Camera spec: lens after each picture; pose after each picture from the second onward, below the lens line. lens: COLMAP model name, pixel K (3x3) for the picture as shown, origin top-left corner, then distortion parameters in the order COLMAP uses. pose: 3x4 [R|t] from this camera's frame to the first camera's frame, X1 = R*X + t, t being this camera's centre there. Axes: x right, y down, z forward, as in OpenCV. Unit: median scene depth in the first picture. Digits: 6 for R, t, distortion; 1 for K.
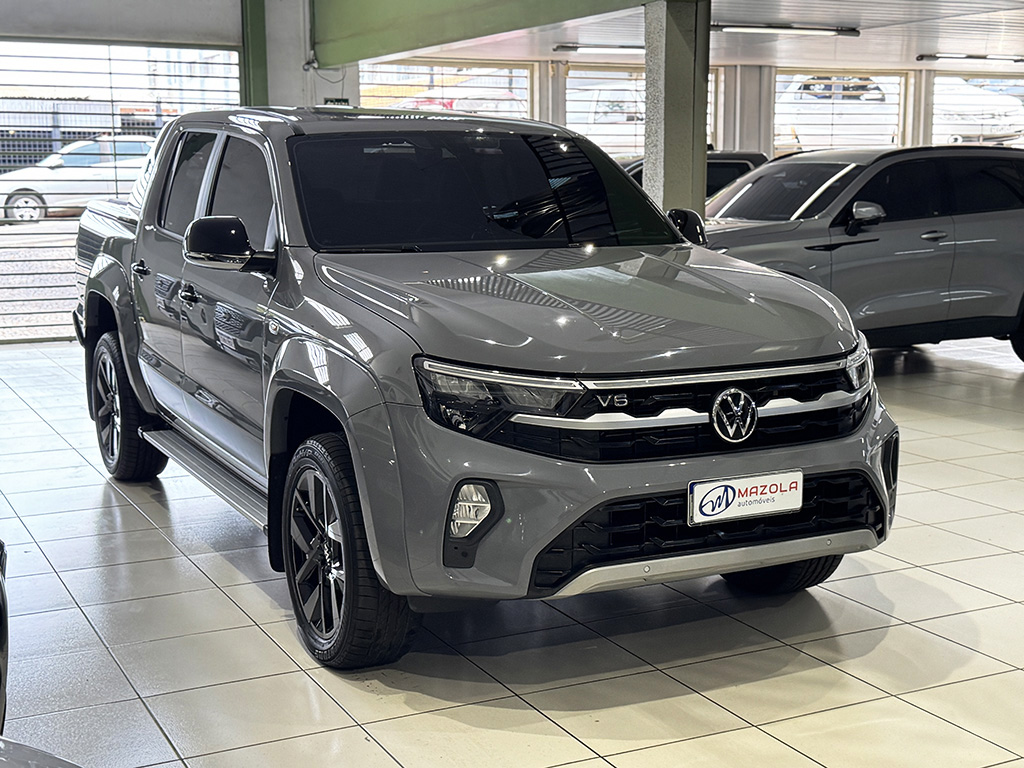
lens RADIAL K [[1413.0, 0, 517.2], [0, 1413.0, 390.8], [0, 0, 1]] dist [0.104163, 0.000000]
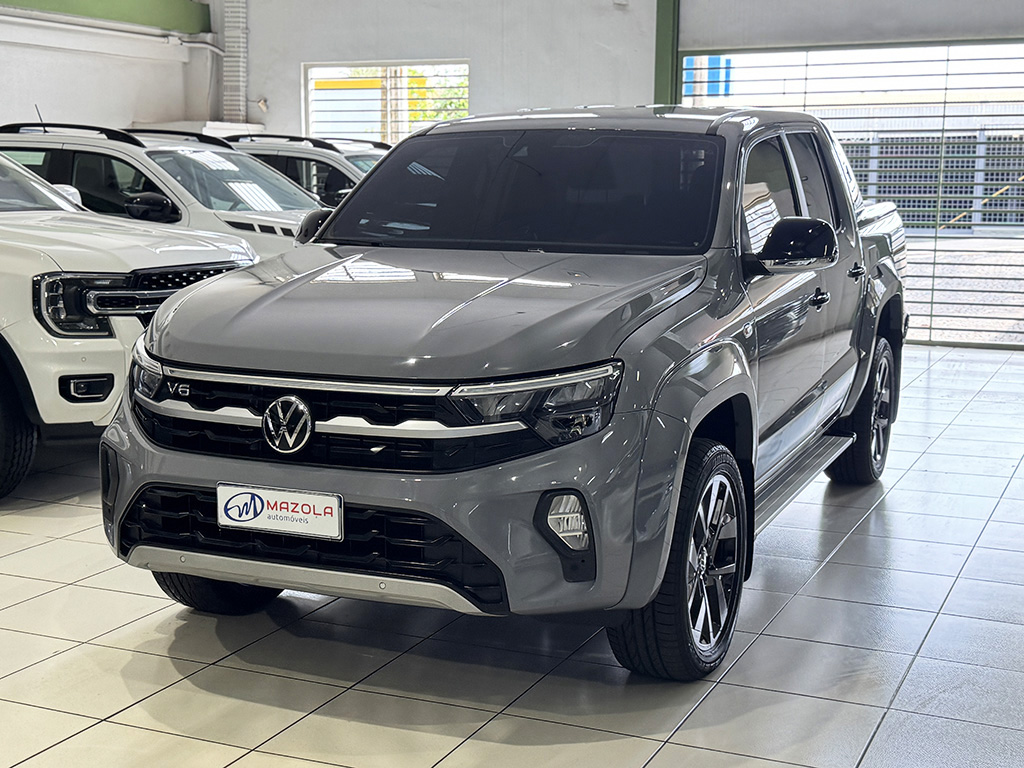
lens RADIAL K [[1413.0, 0, 518.8], [0, 1413.0, 381.5], [0, 0, 1]] dist [0.104163, 0.000000]
pose [[0.636726, 0.119915, -0.761709, 0.974141], [-0.127318, 0.990625, 0.049526, -0.078225], [0.760507, 0.065445, 0.646024, 0.502737]]
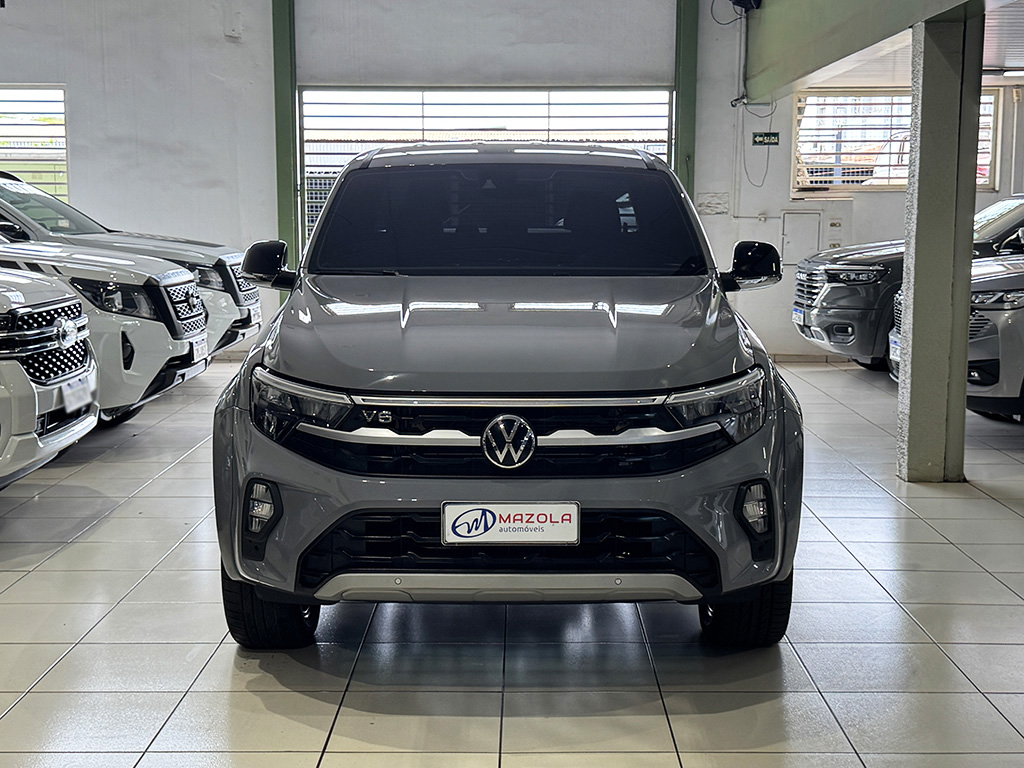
lens RADIAL K [[1413.0, 0, 513.2], [0, 1413.0, 384.4], [0, 0, 1]] dist [0.104163, 0.000000]
pose [[0.892250, 0.060622, -0.447454, 0.604059], [-0.073728, 0.997207, -0.011914, -0.011409], [0.445482, 0.043621, 0.894228, 0.101265]]
